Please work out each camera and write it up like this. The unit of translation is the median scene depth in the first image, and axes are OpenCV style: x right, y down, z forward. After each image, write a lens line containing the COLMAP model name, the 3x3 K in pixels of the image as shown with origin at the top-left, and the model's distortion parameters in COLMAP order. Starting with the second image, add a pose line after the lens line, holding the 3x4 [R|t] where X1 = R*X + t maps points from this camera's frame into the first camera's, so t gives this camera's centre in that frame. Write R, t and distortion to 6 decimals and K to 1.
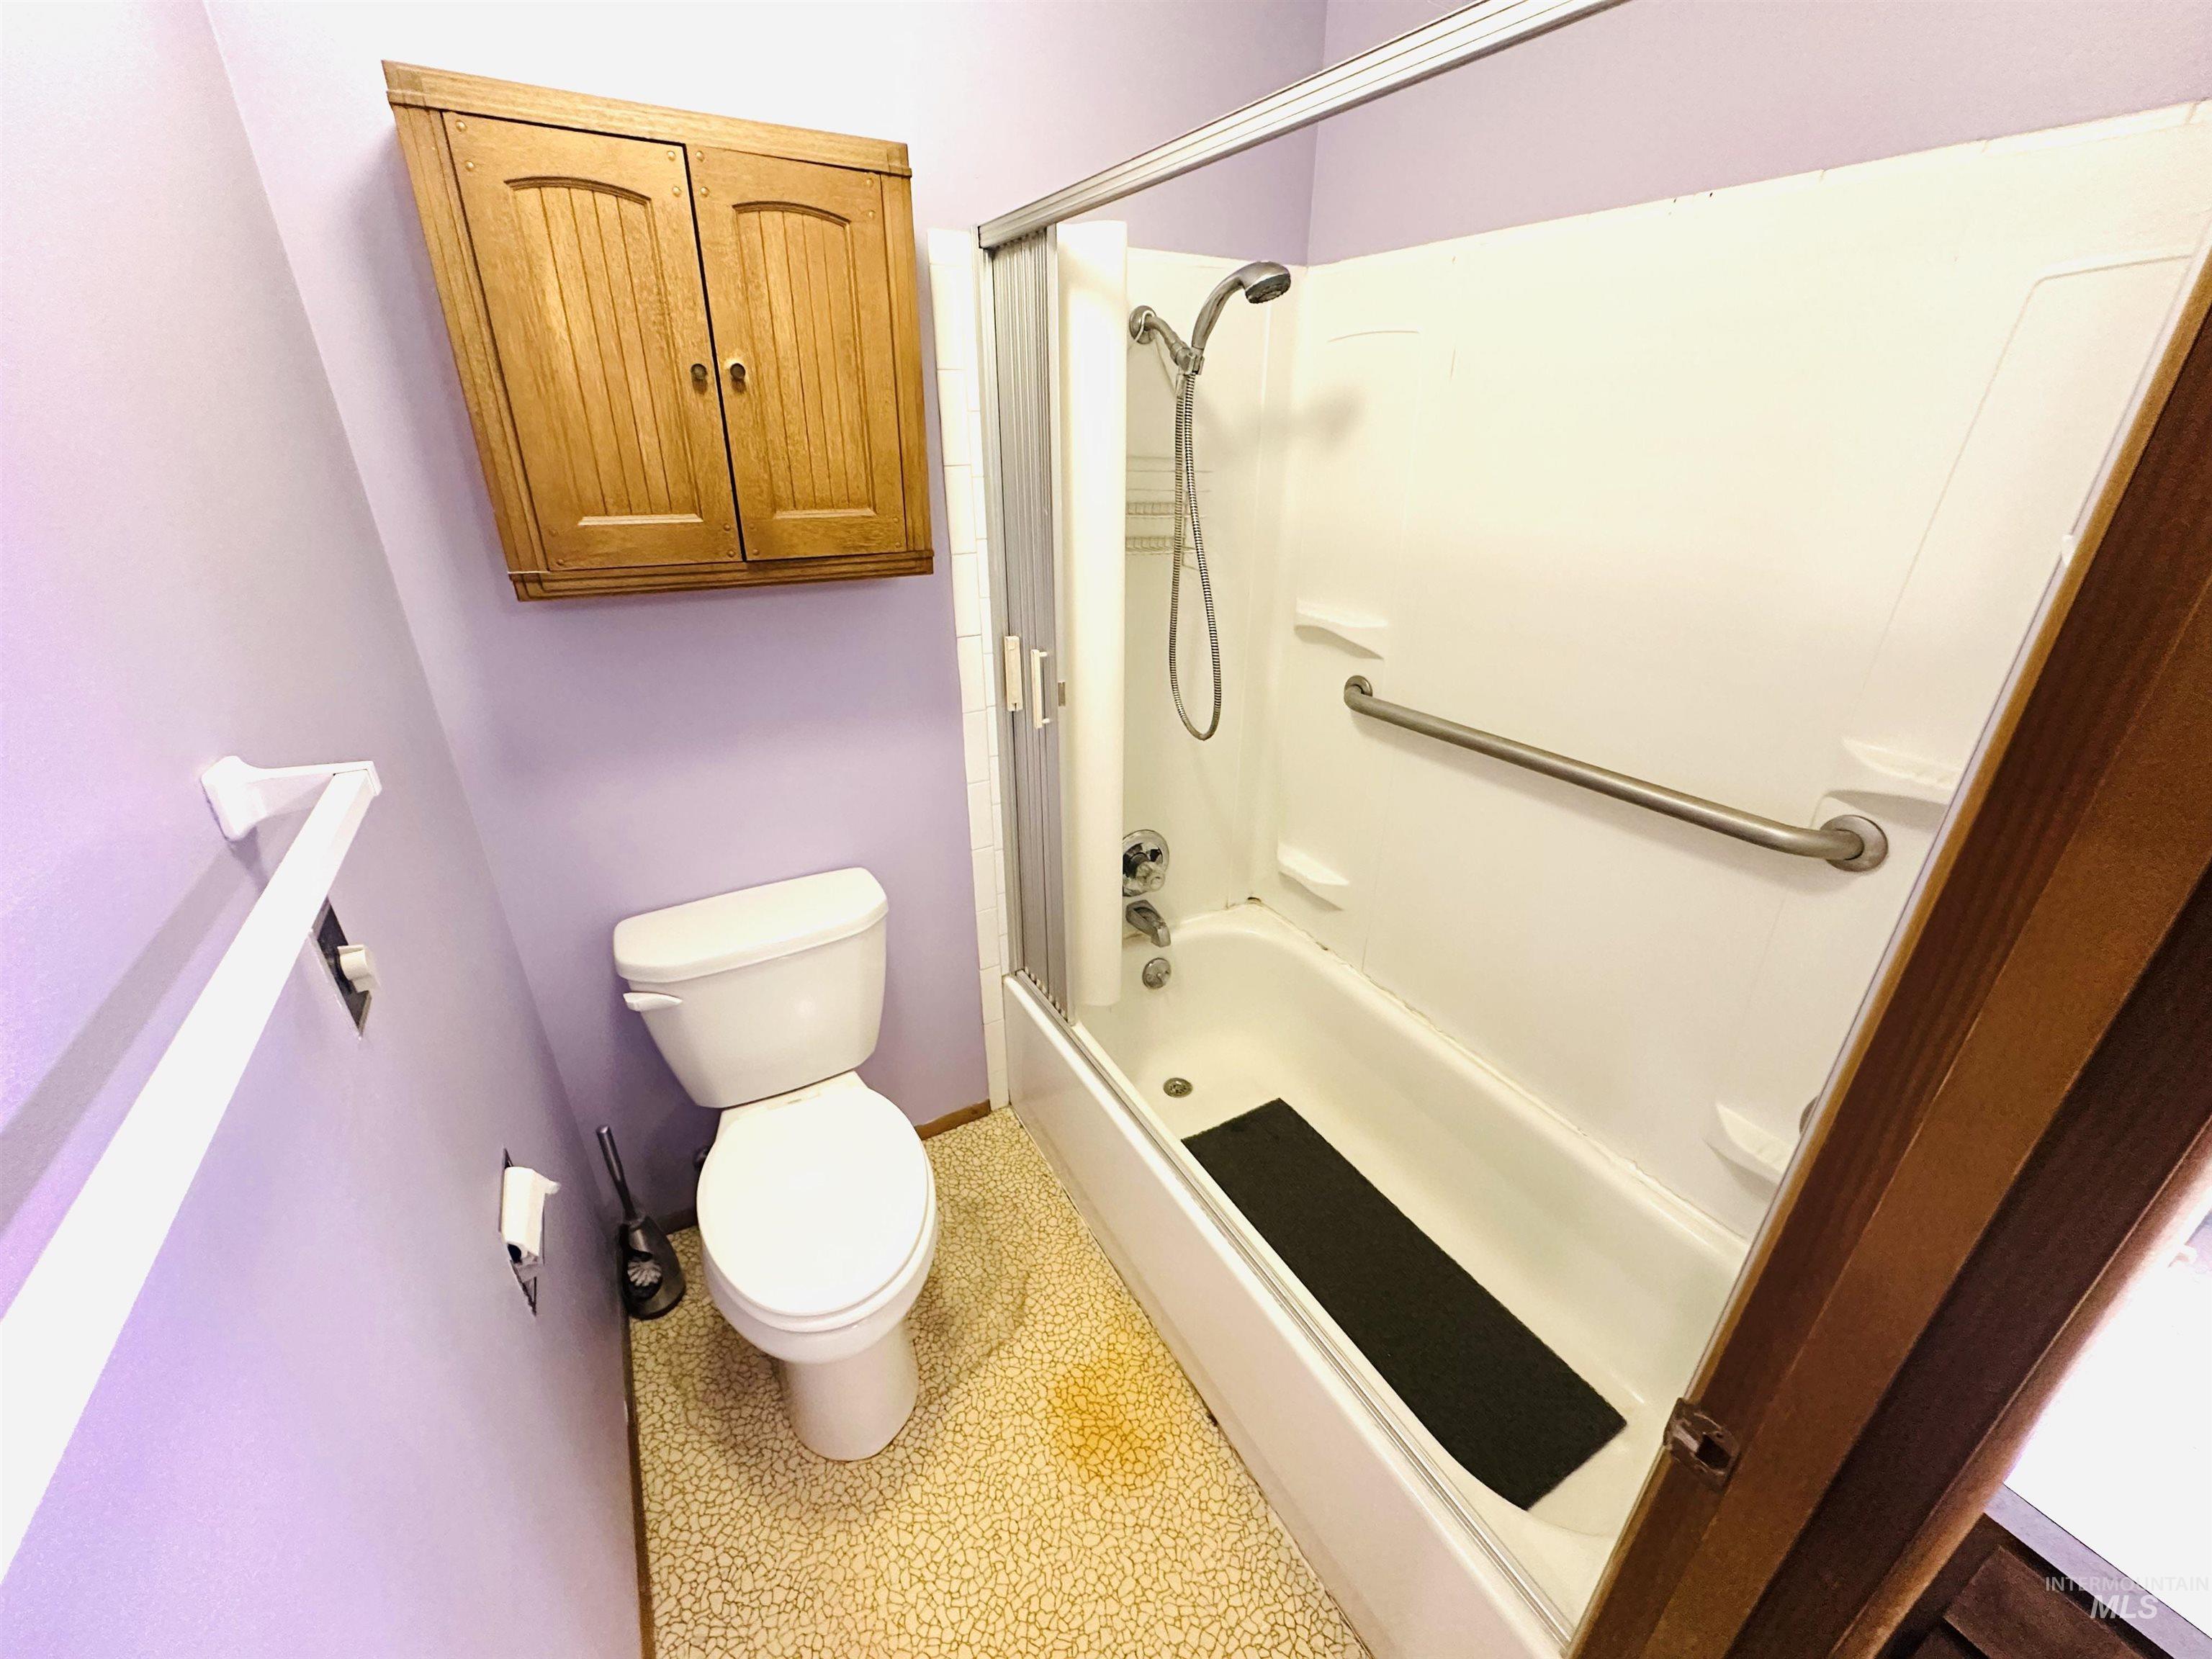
lens RADIAL K [[880.1, 0, 1108.9], [0, 880.1, 829.1], [0, 0, 1]] dist [-0.003546, 0.000932]
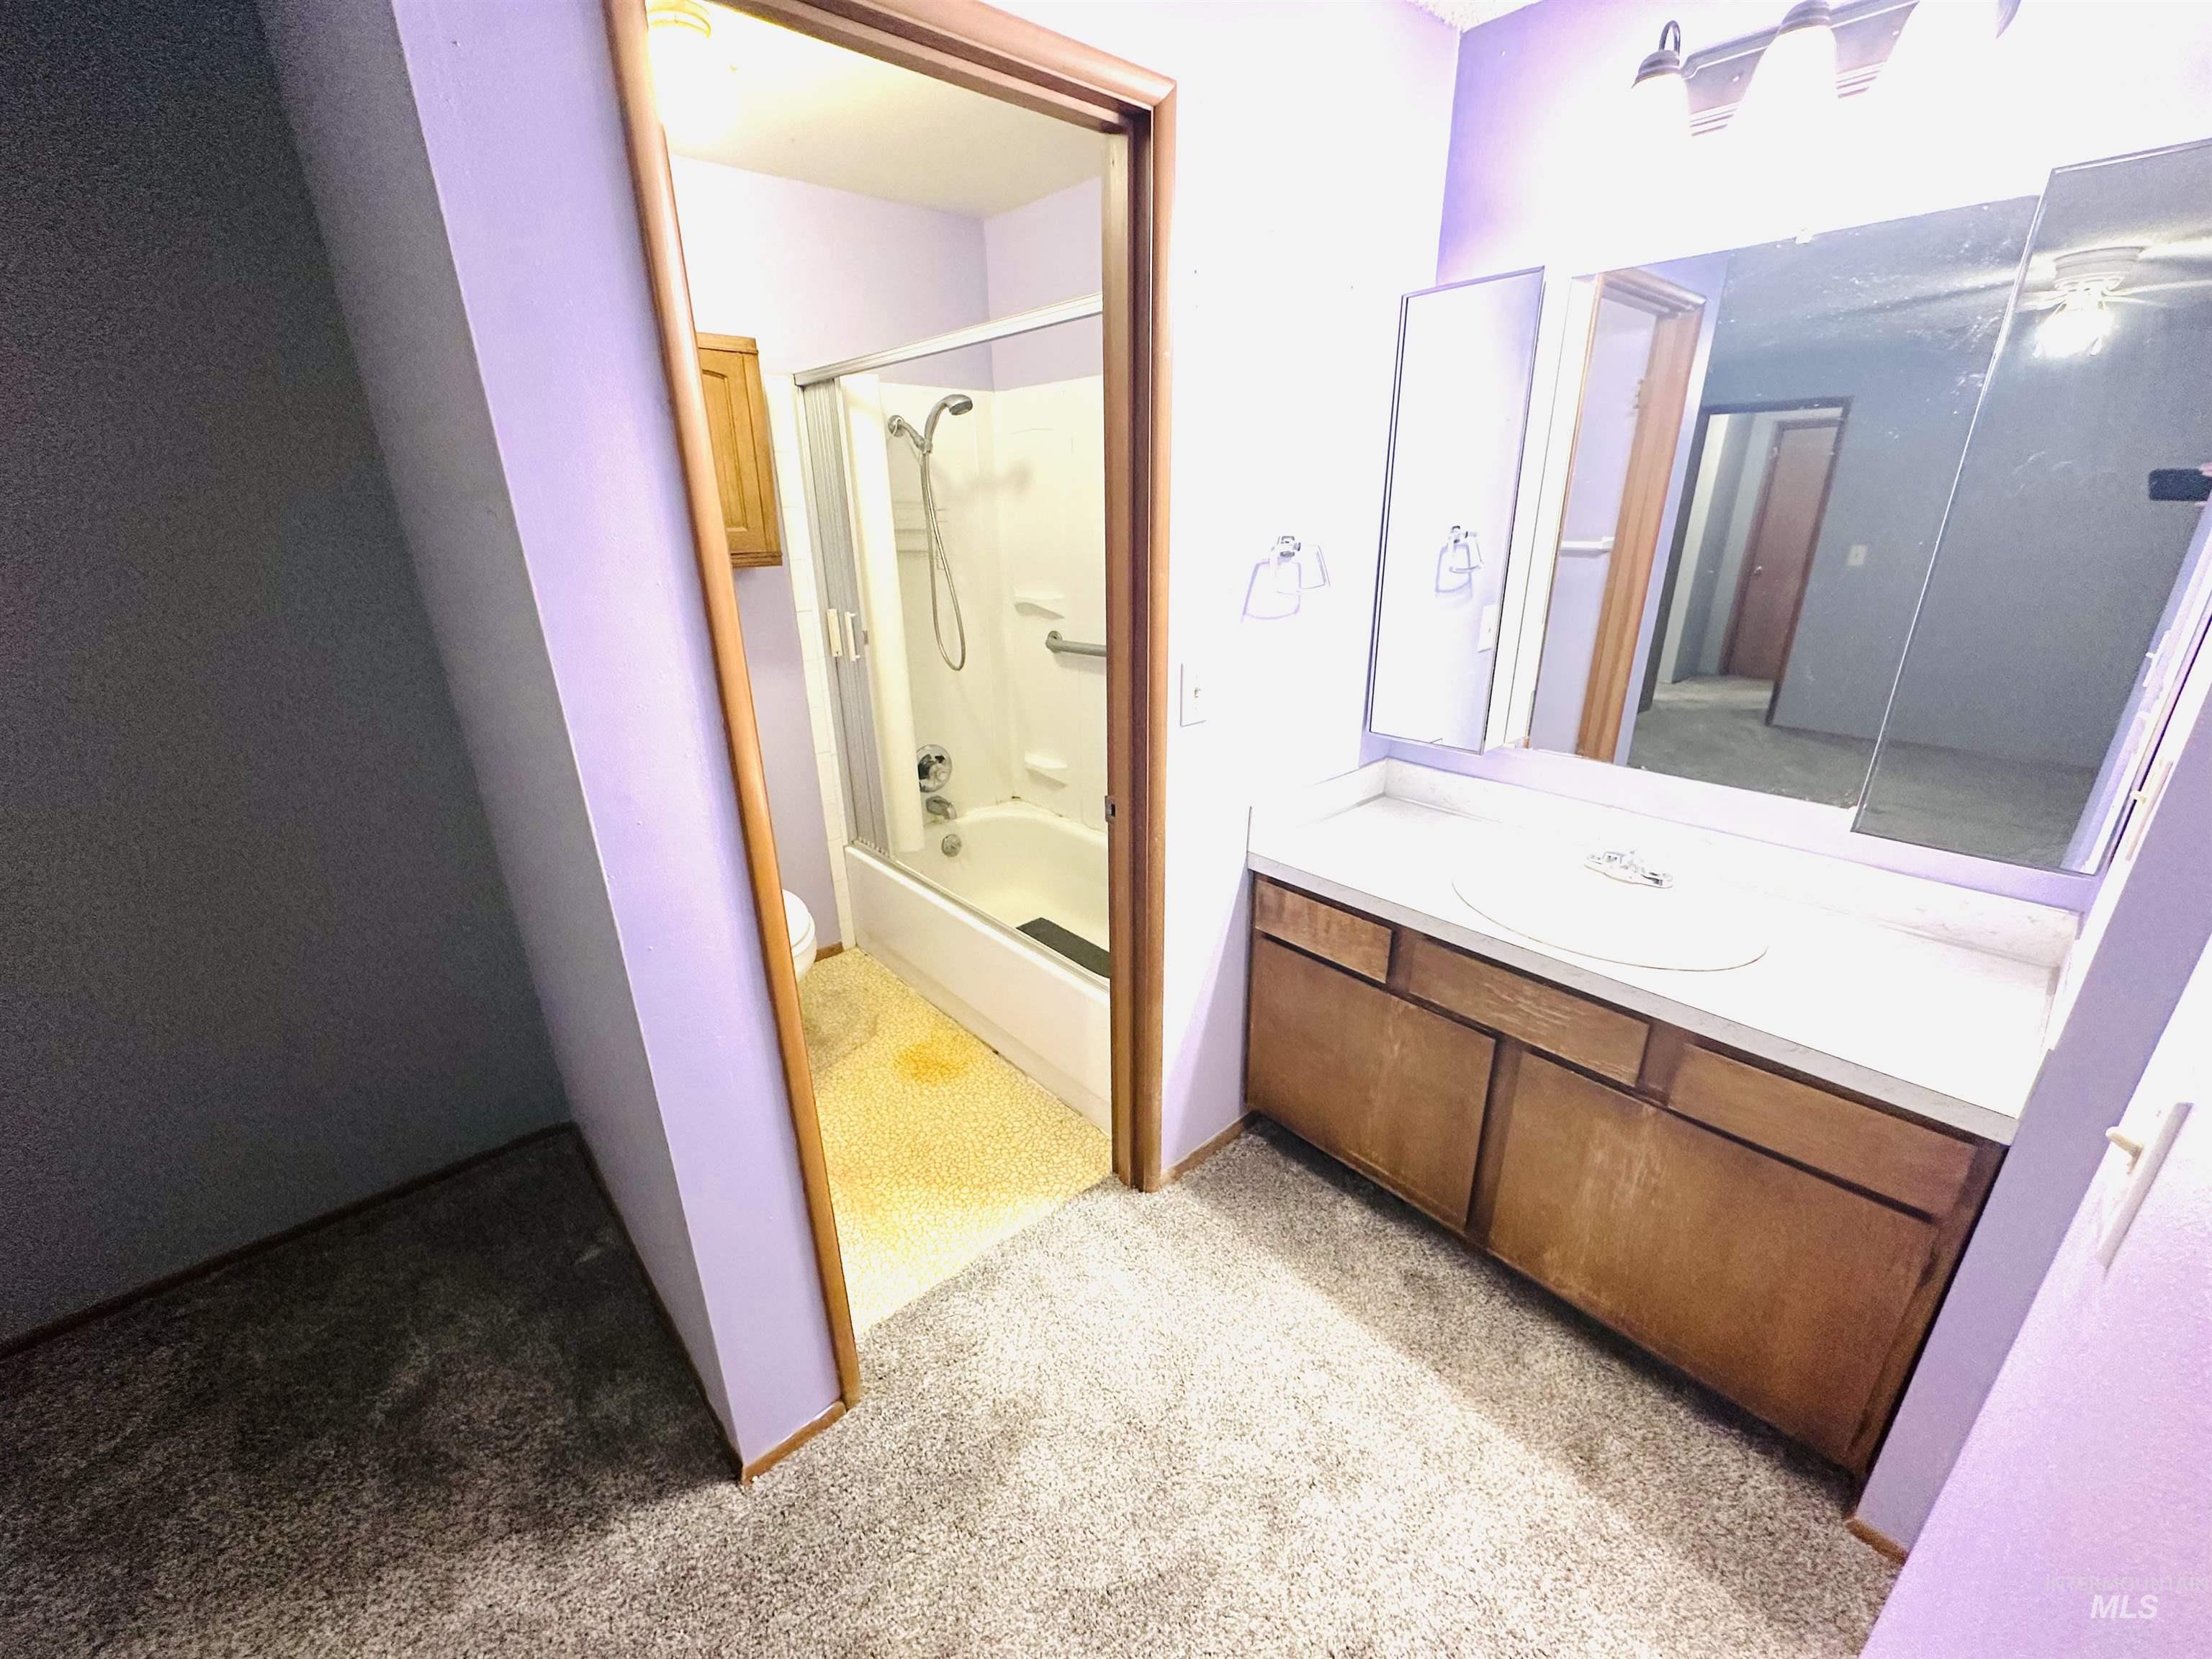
lens RADIAL K [[880.1, 0, 1103.4], [0, 880.1, 828.2], [0, 0, 1]] dist [-0.003546, 0.000932]
pose [[0.977604, -0.091985, 0.189283, 0.034952], [0.106761, 0.991861, -0.069386, 0.337032], [-0.181360, 0.088040, 0.979468, -0.628102]]
